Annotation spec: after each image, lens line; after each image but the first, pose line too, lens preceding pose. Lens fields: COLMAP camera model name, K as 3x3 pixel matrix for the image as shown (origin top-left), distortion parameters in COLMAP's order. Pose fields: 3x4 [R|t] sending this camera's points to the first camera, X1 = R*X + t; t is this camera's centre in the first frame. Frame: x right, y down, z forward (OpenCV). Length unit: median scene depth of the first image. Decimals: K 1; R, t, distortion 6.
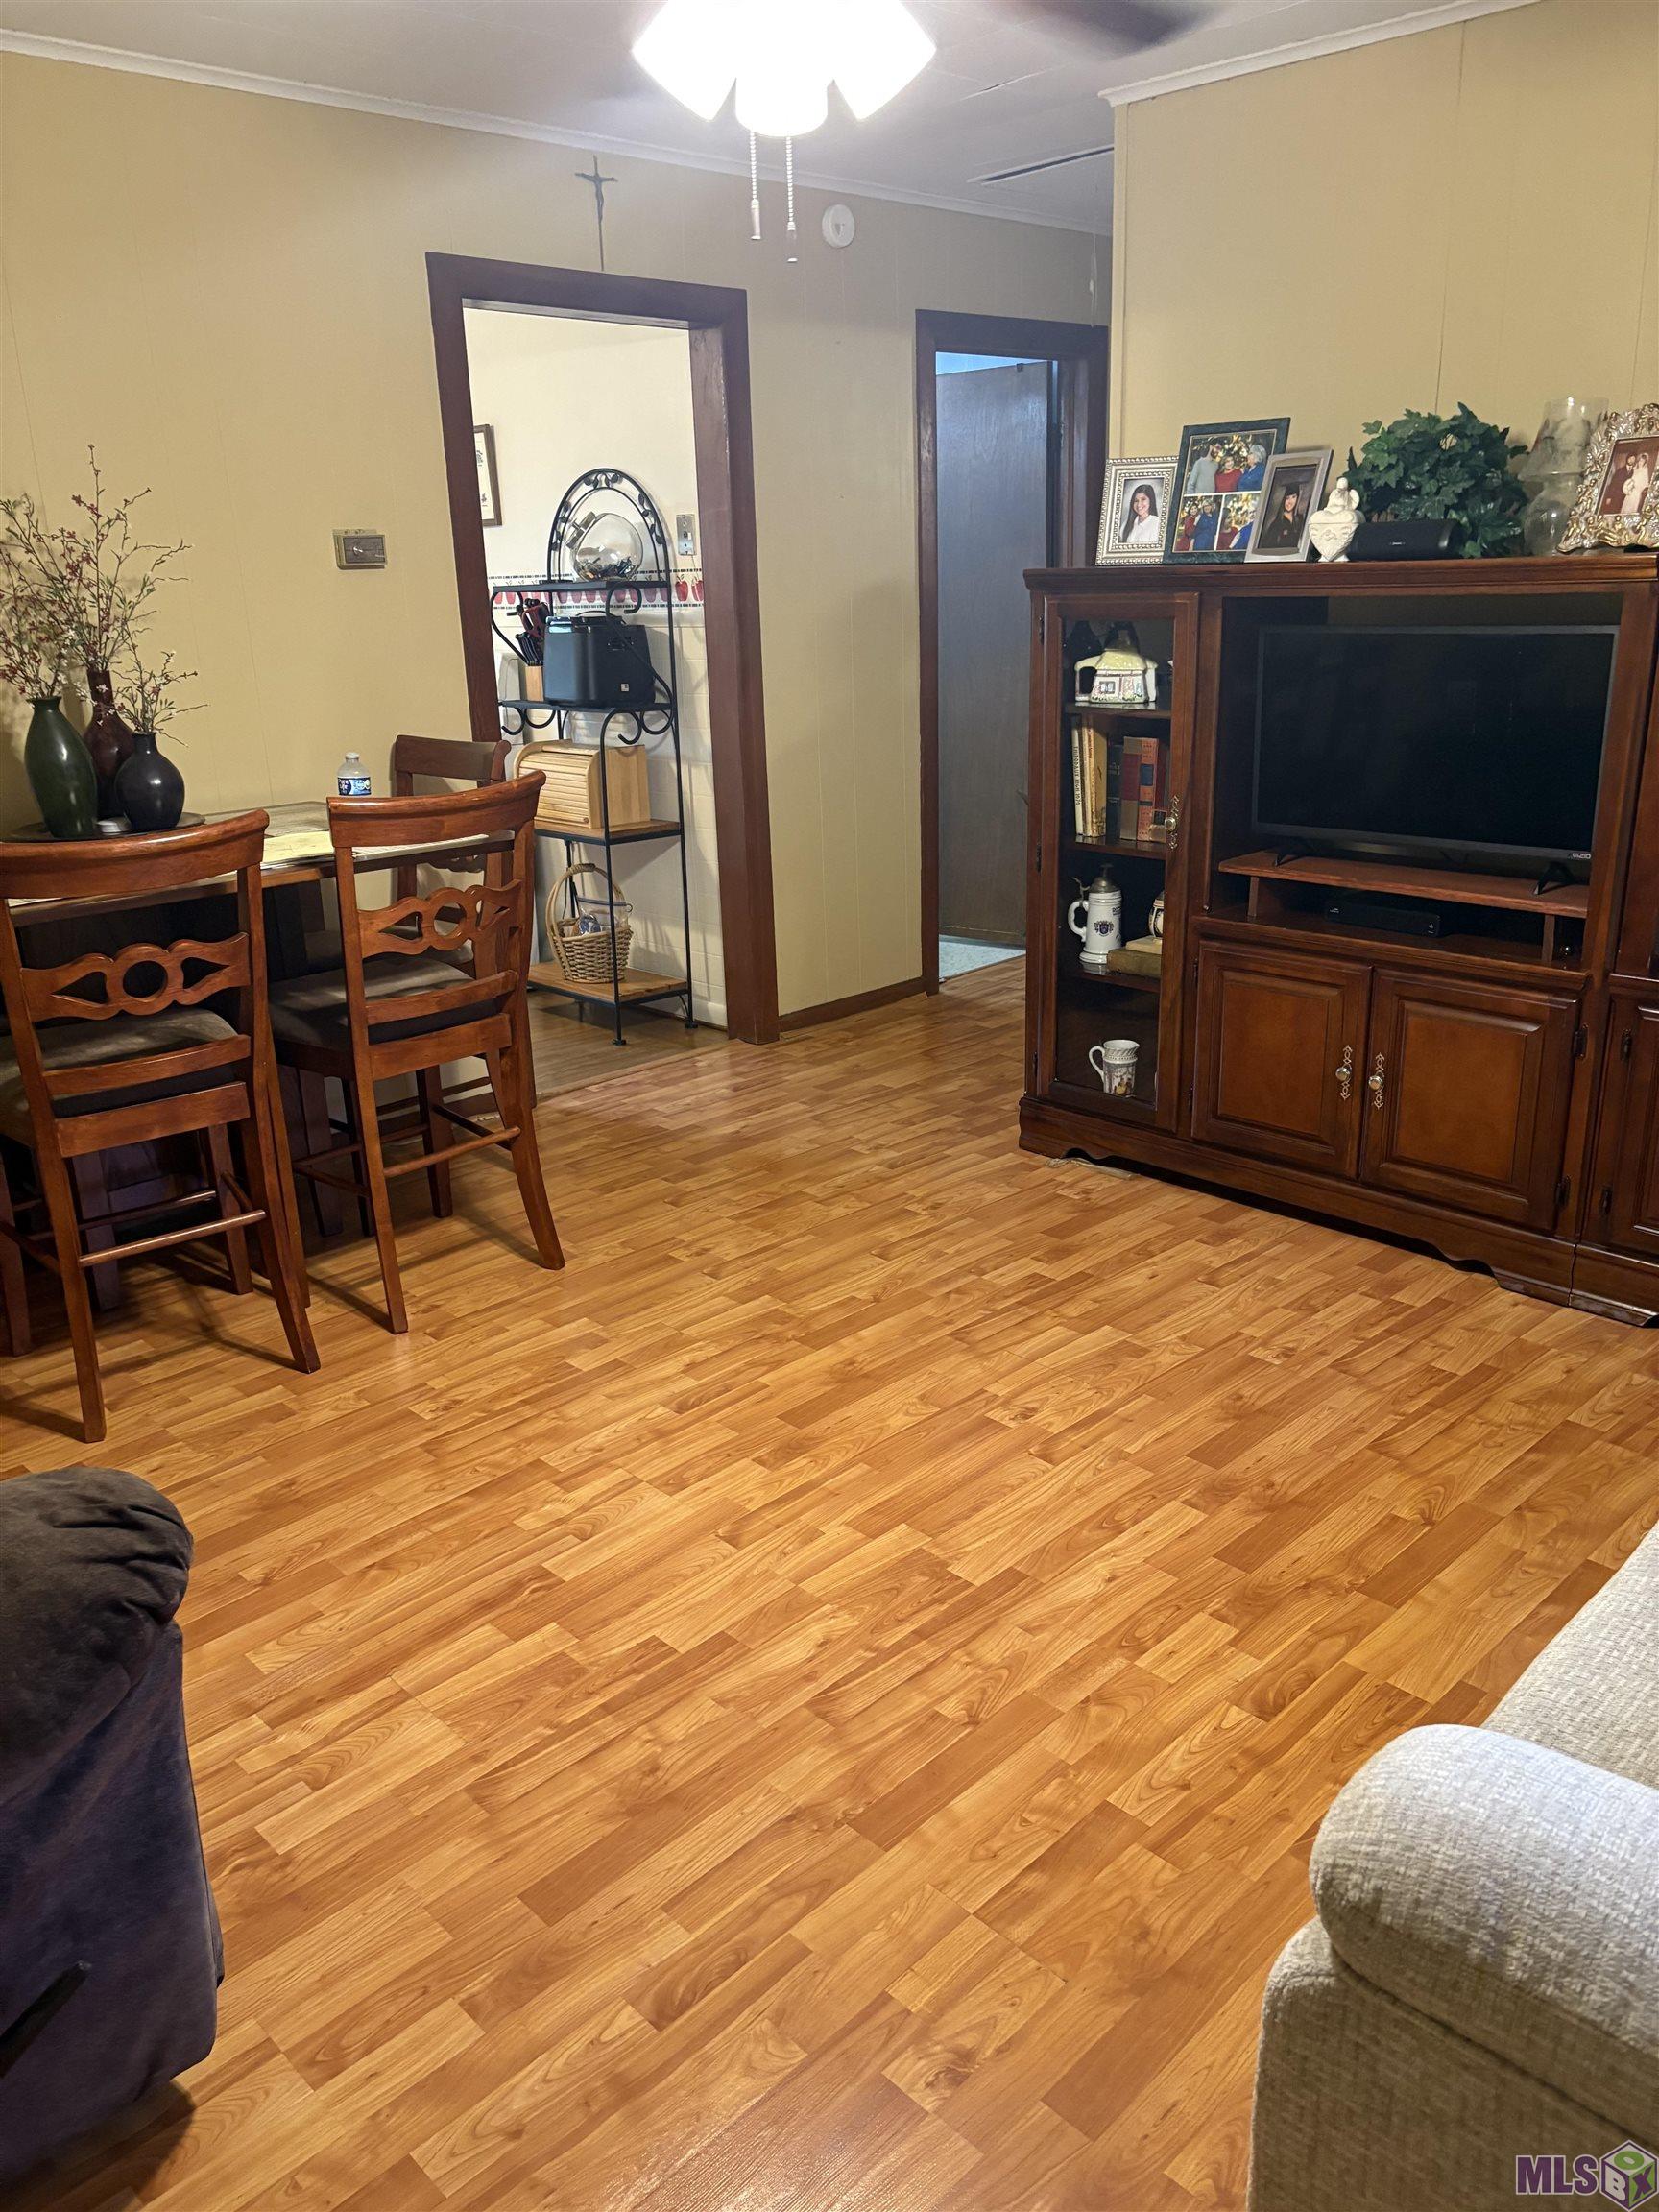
lens RADIAL K [[1675.4, 0, 825.9], [0, 1675.4, 1108.5], [0, 0, 1]] dist [0.003424, 0.000435]
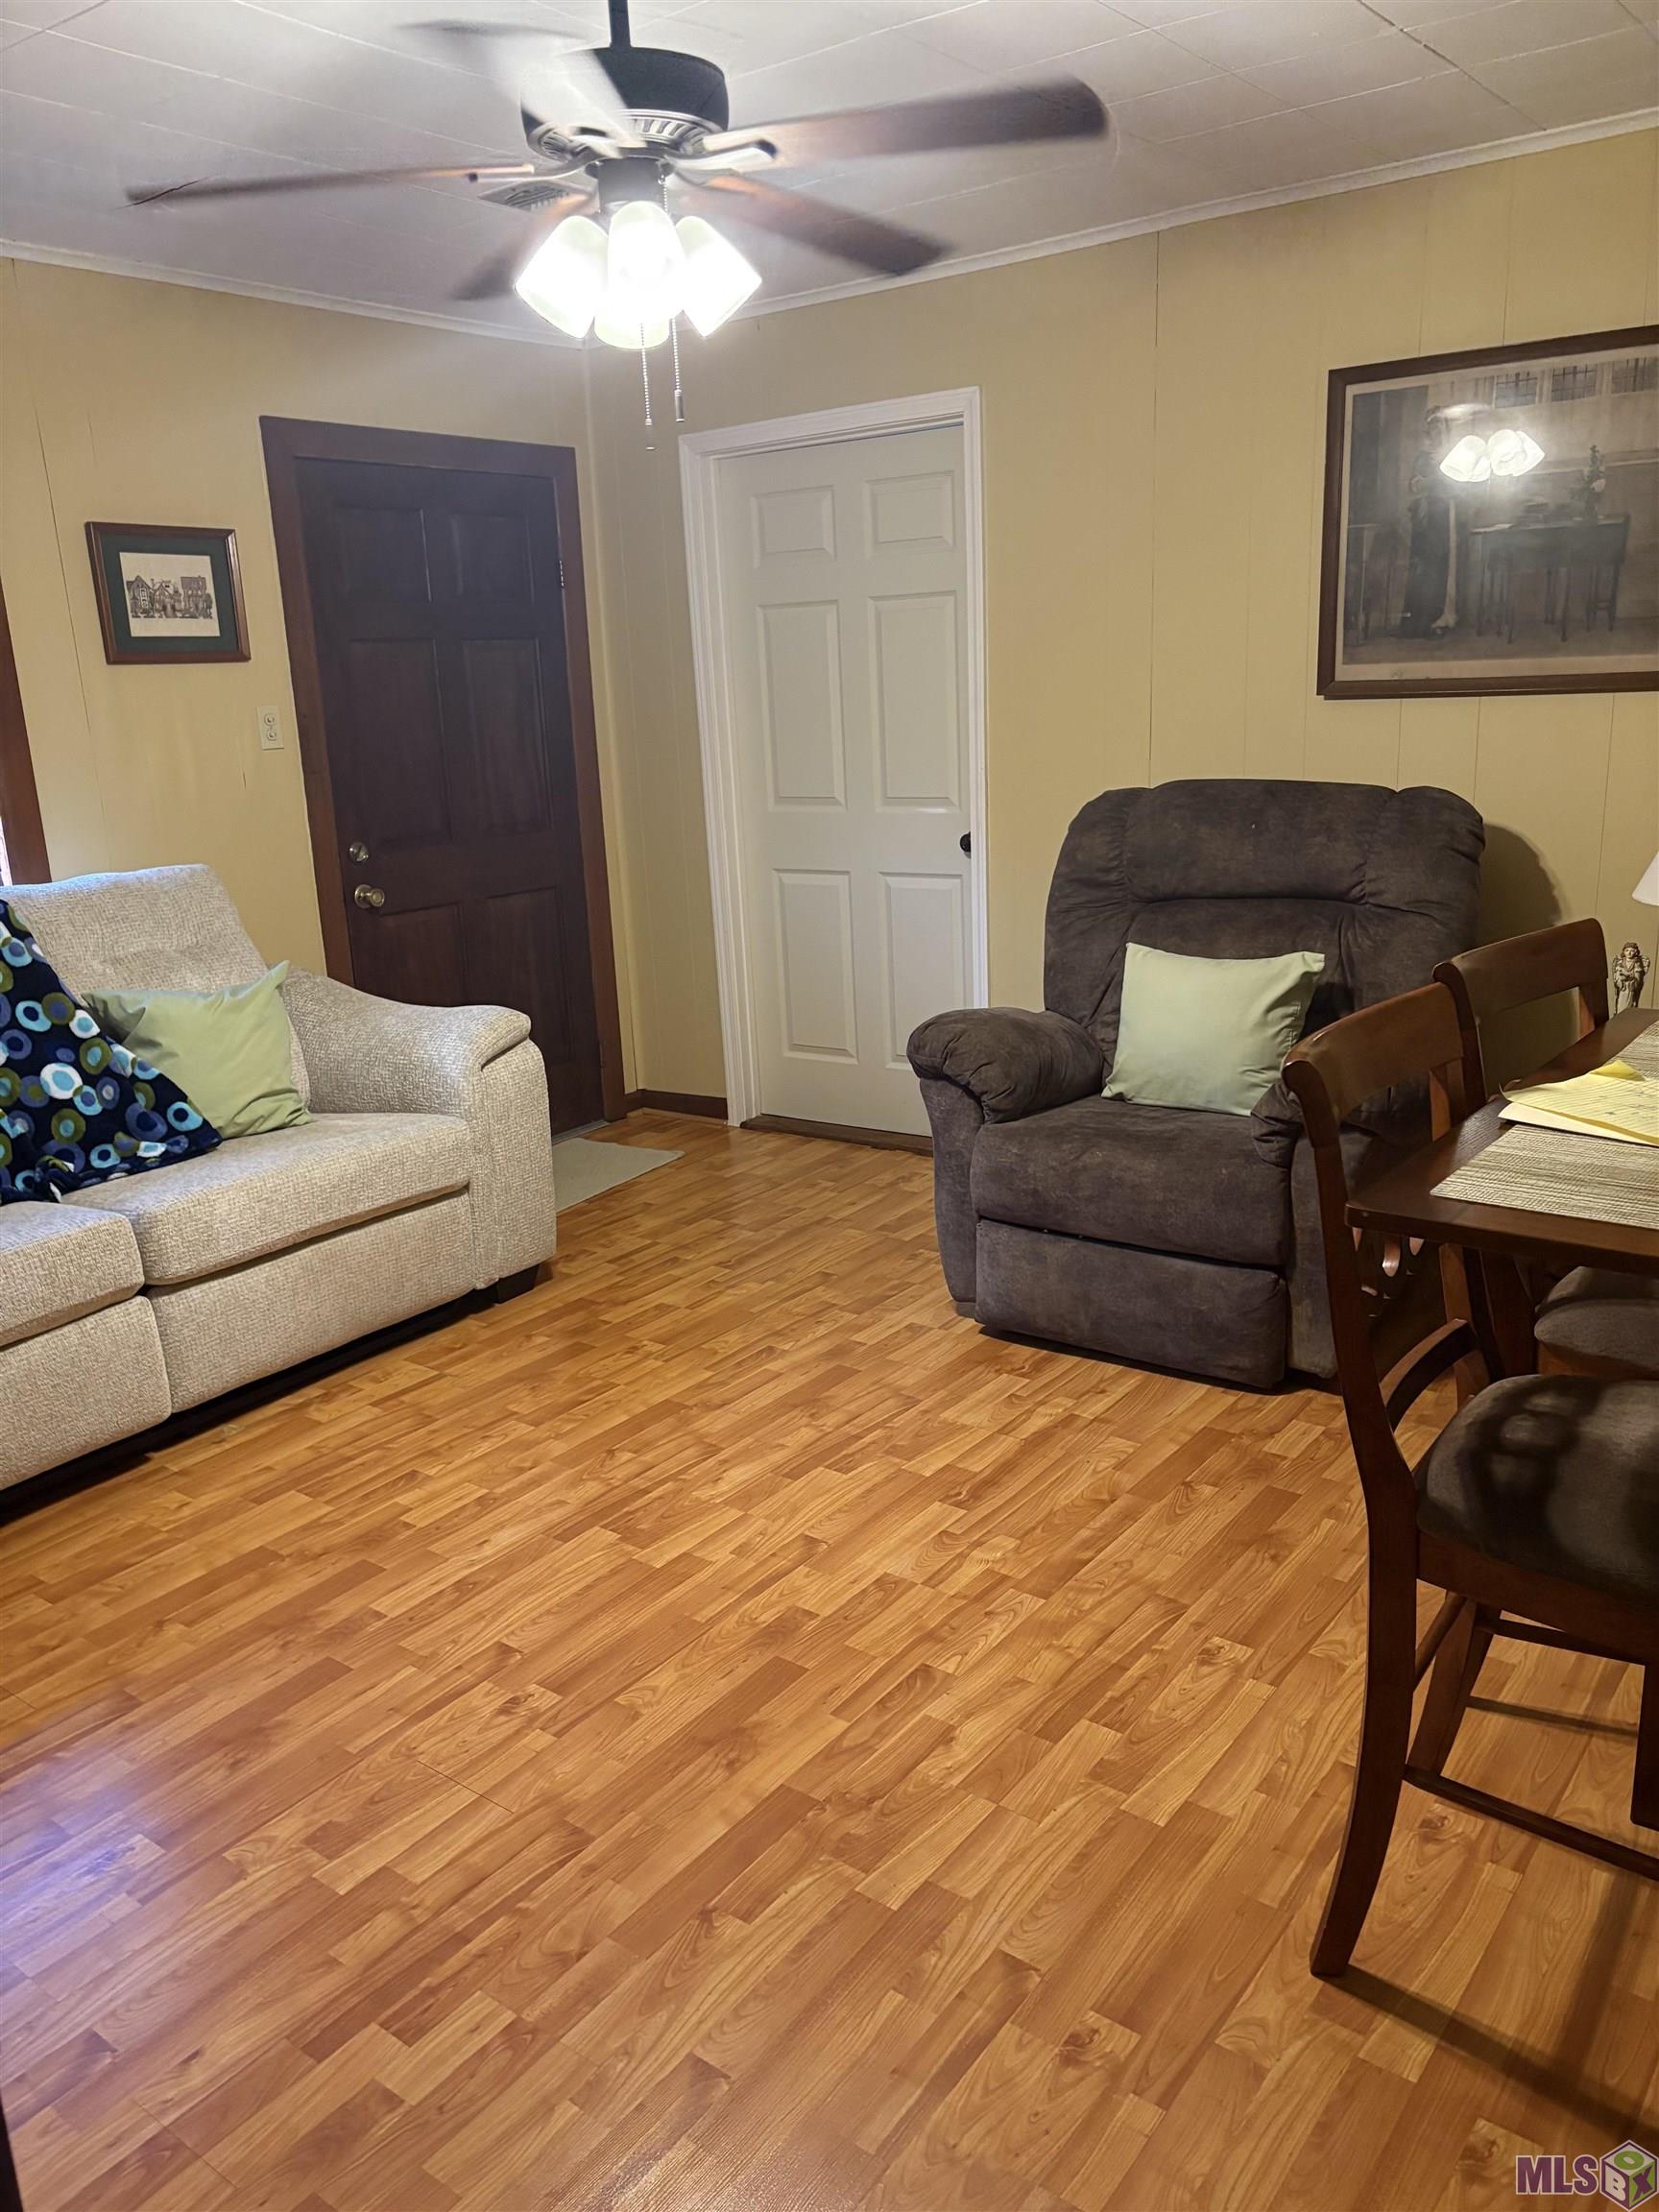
lens RADIAL K [[1675.4, 0, 830.8], [0, 1675.4, 1106.8], [0, 0, 1]] dist [0.003424, 0.000435]
pose [[-0.986633, 0.103868, -0.125567, 0.039136], [0.020699, 0.844181, 0.535658, -0.553213], [0.161639, 0.525899, -0.835047, 1.682425]]
